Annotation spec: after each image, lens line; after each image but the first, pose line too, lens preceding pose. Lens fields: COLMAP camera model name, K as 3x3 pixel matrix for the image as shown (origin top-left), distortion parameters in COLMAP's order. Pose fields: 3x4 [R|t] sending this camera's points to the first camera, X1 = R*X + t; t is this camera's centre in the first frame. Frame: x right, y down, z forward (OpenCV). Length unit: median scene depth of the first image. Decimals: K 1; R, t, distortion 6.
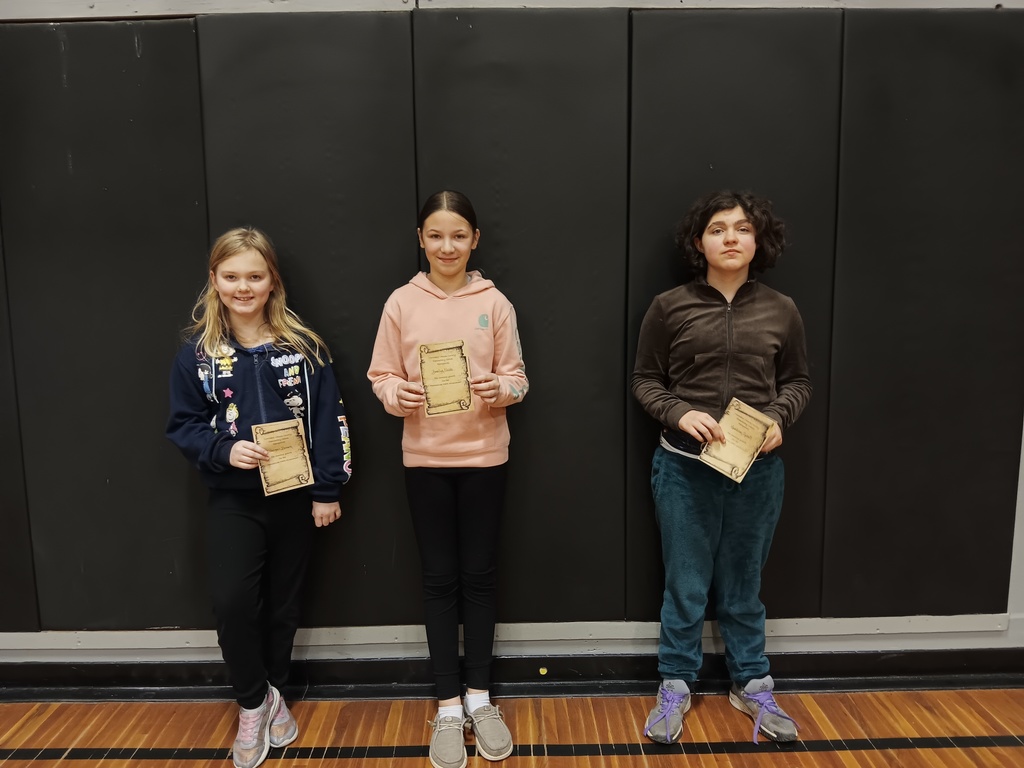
lens RADIAL K [[789.7, 0, 505.4], [0, 789.7, 385.7], [0, 0, 1]] dist [-0.038554, 0.003939]
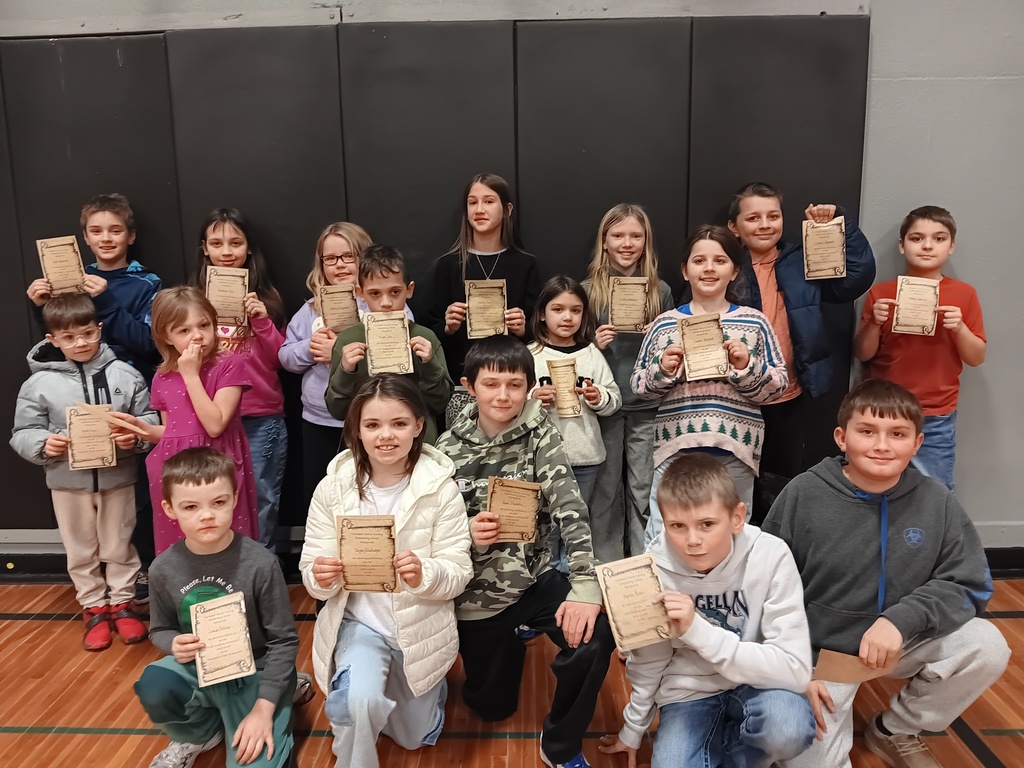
lens RADIAL K [[789.7, 0, 513.0], [0, 789.7, 387.4], [0, 0, 1]] dist [-0.038554, 0.003939]
pose [[0.999550, 0.003372, -0.029810, 0.195955], [-0.002060, 0.999033, 0.043924, 0.036894], [0.029929, -0.043843, 0.998590, -0.248054]]
